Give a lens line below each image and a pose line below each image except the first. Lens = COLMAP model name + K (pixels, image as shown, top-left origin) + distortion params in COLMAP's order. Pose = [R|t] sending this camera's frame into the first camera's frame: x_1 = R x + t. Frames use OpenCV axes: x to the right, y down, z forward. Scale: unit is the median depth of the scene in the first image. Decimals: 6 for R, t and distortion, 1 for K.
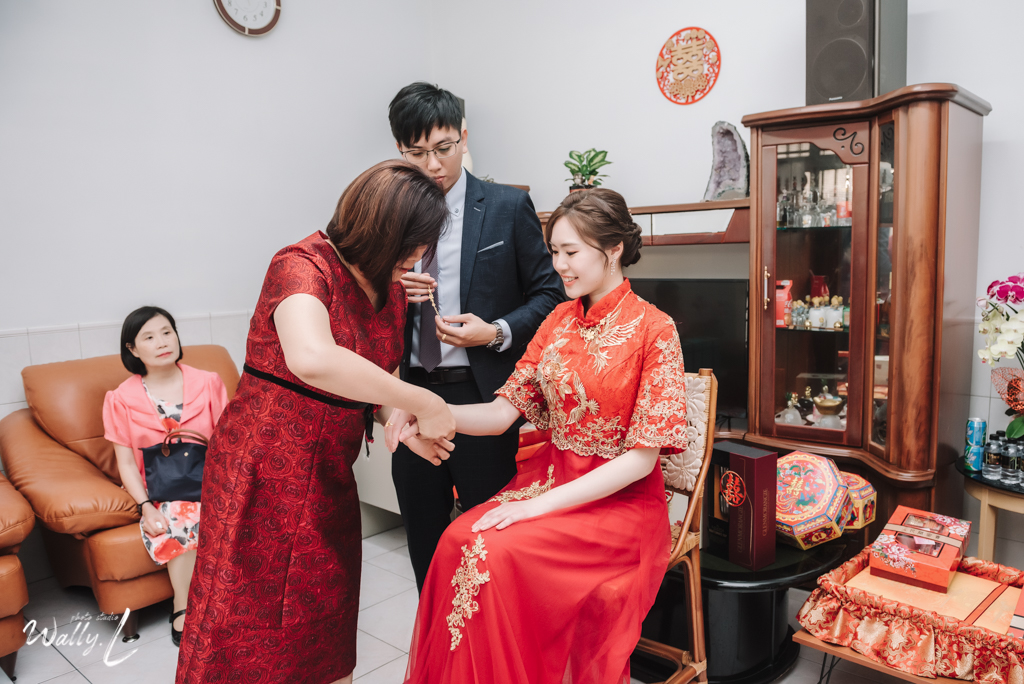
lens RADIAL K [[766.0, 0, 562.6], [0, 766.0, 361.5], [0, 0, 1]] dist [-0.043041, -0.010882]
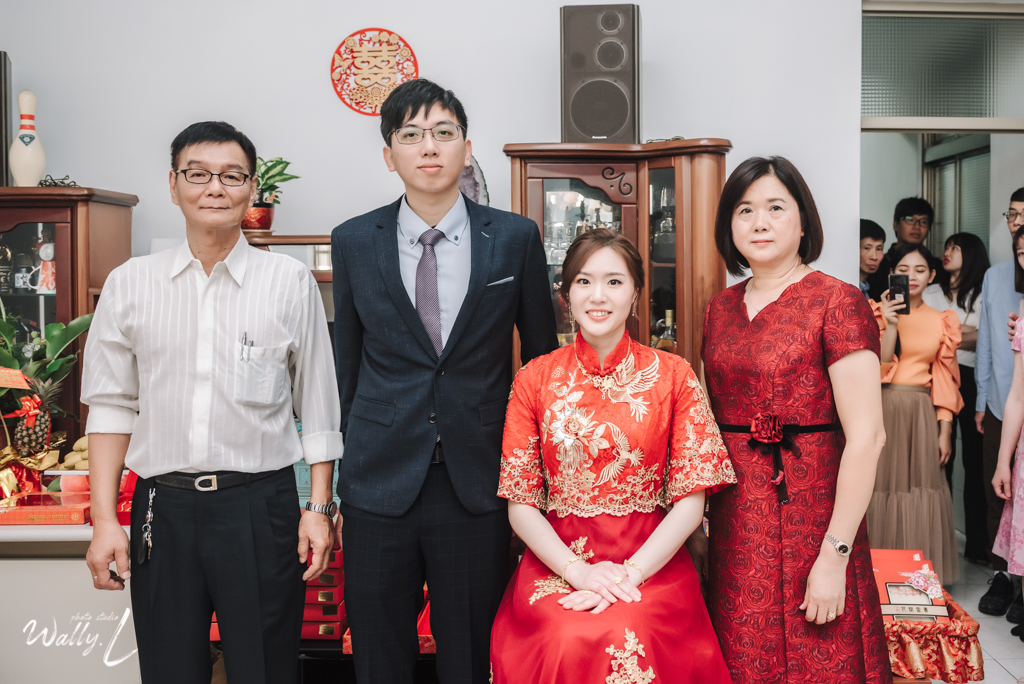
lens RADIAL K [[998.9, 0, 584.8], [0, 998.9, 283.0], [0, 0, 1]] dist [-0.018820, 0.000000]
pose [[0.748571, 0.004007, 0.663043, -0.446896], [0.087856, 0.990565, -0.105175, -0.017462], [-0.657208, 0.136983, 0.741156, 0.053869]]
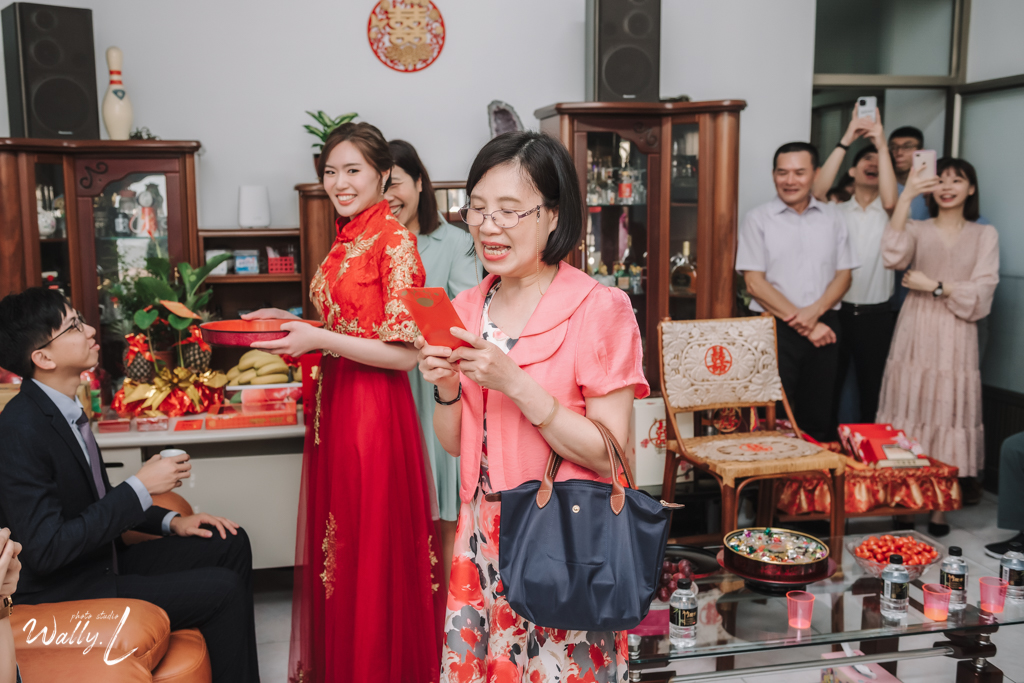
lens RADIAL K [[1060.0, 0, 470.8], [0, 1060.0, 350.9], [0, 0, 1]] dist [0.006330, 0.000000]
pose [[0.624230, -0.097085, 0.775185, -0.945135], [0.118551, 0.992529, 0.028839, -0.026681], [-0.772193, 0.073897, 0.631076, 0.152286]]
